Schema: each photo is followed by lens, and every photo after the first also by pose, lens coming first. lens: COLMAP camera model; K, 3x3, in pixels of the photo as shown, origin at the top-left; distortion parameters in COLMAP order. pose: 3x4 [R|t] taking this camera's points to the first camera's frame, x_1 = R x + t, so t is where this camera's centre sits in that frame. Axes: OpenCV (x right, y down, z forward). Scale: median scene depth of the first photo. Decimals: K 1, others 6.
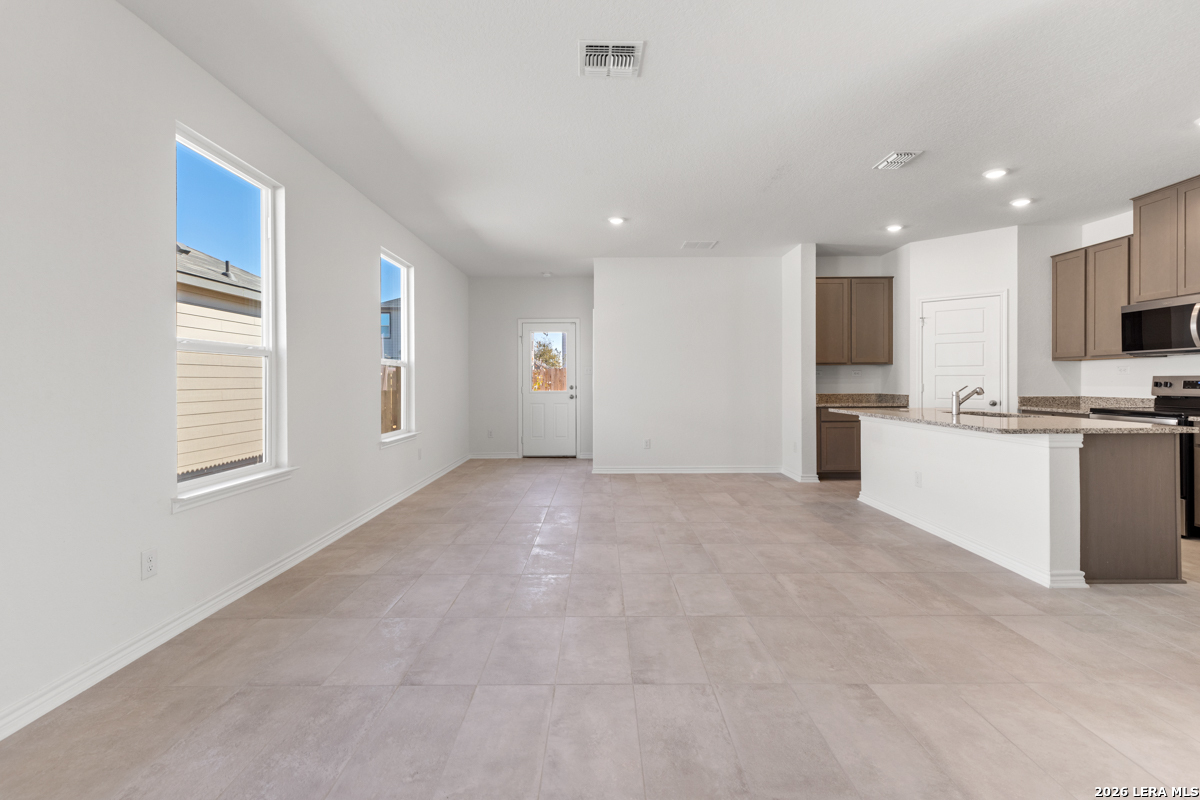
lens RADIAL K [[543.7, 0, 599.6], [0, 543.7, 390.0], [0, 0, 1]] dist [0.002251, -0.000068]
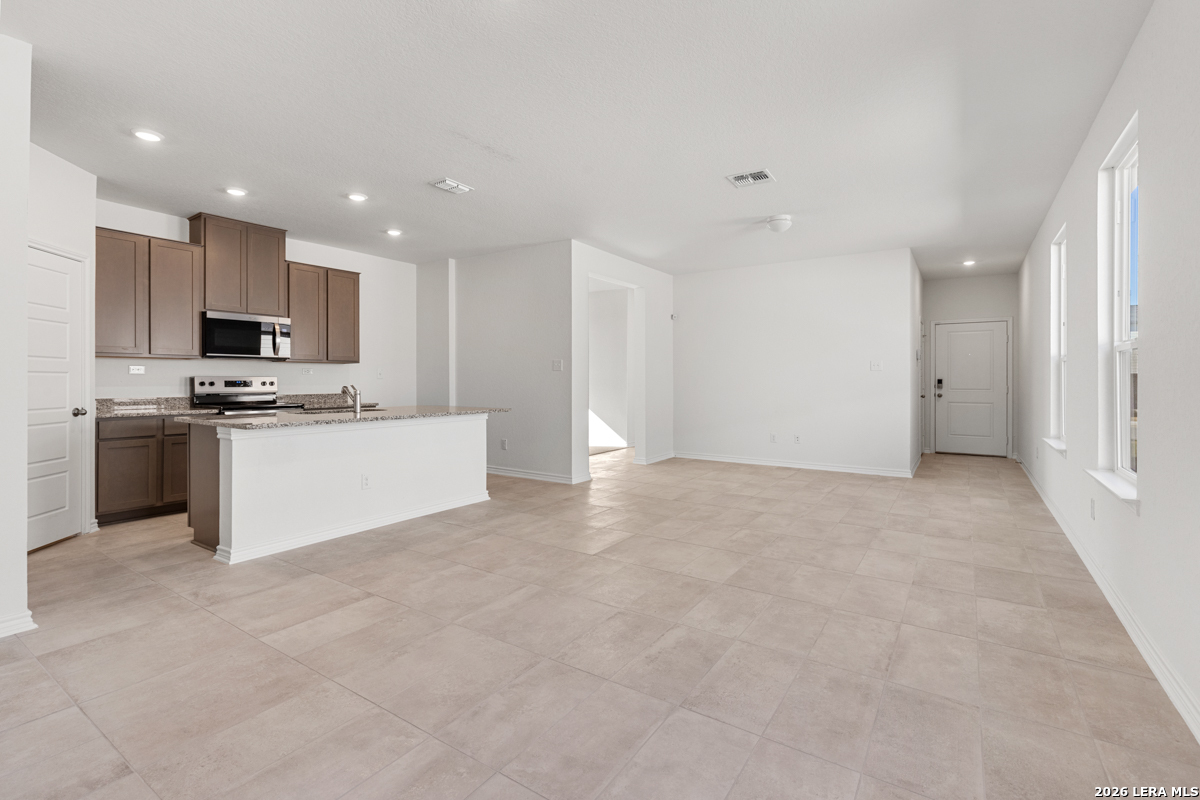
lens RADIAL K [[543.7, 0, 594.2], [0, 543.7, 382.4], [0, 0, 1]] dist [0.002251, -0.000068]
pose [[-0.828697, -0.001157, 0.559697, -0.277064], [0.010610, 0.999786, 0.017776, -0.023890], [-0.559597, 0.020669, -0.828507, 1.454575]]
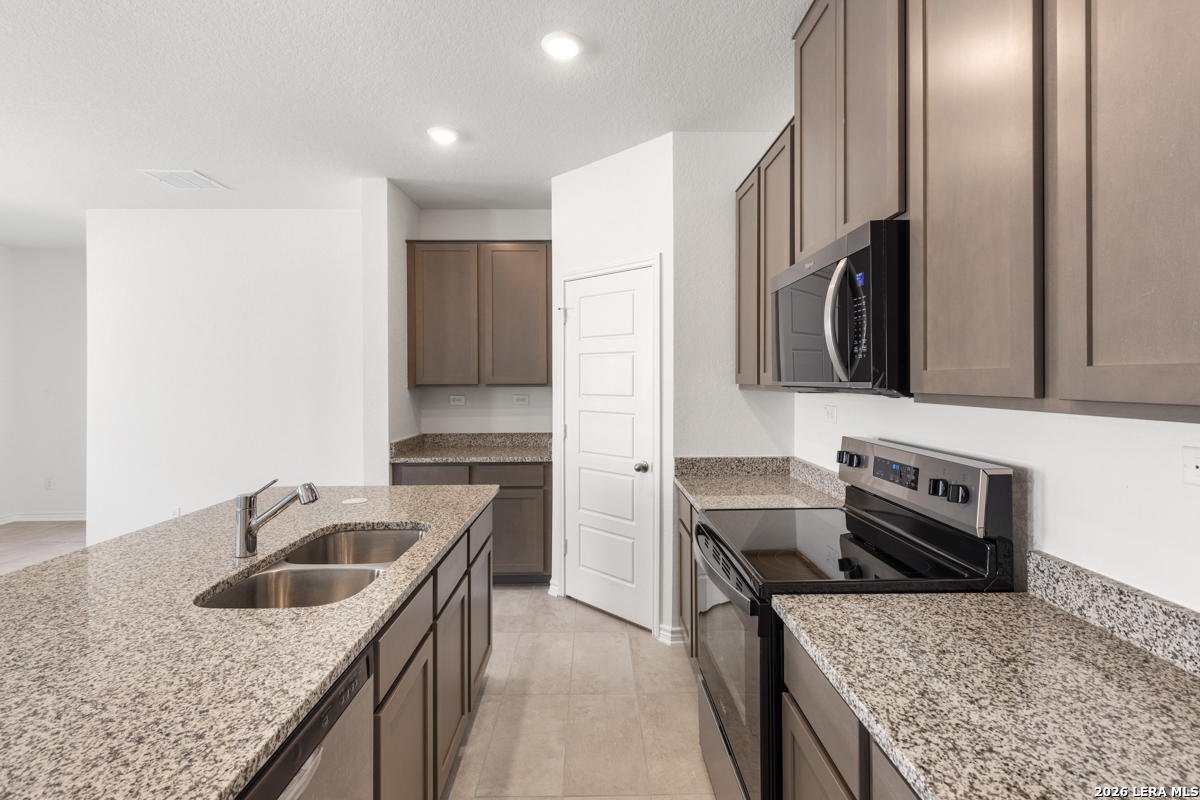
lens RADIAL K [[543.7, 0, 599.7], [0, 543.7, 378.1], [0, 0, 1]] dist [0.002251, -0.000068]
pose [[0.999774, 0.002190, 0.021154, 0.804799], [-0.001777, 0.999808, -0.019494, -0.062899], [-0.021193, 0.019452, 0.999586, 0.560138]]
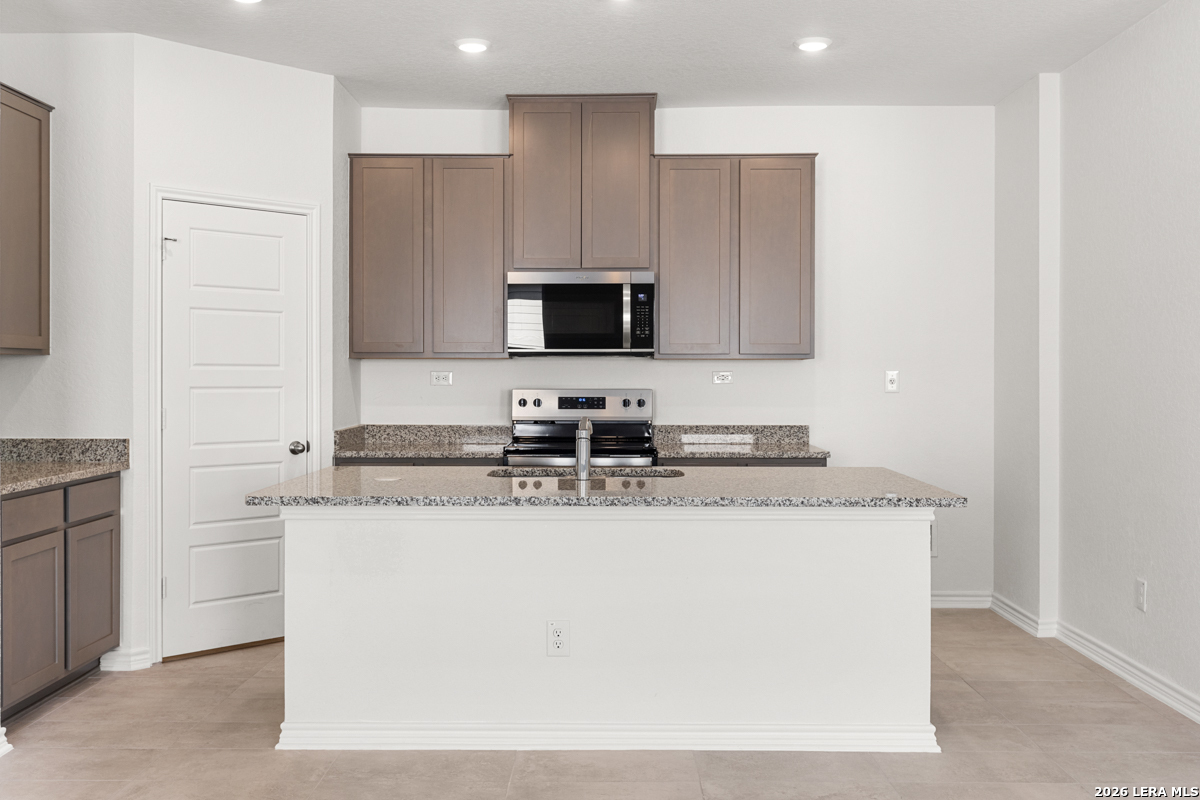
lens RADIAL K [[1143.0, 0, 599.2], [0, 1143.0, 395.2], [0, 0, 1]] dist [0.014376, 0.000000]
pose [[-0.002562, -0.017986, 0.999835, -0.291349], [0.015415, 0.999719, 0.018023, -0.040360], [-0.999878, 0.015459, -0.002284, 0.897716]]
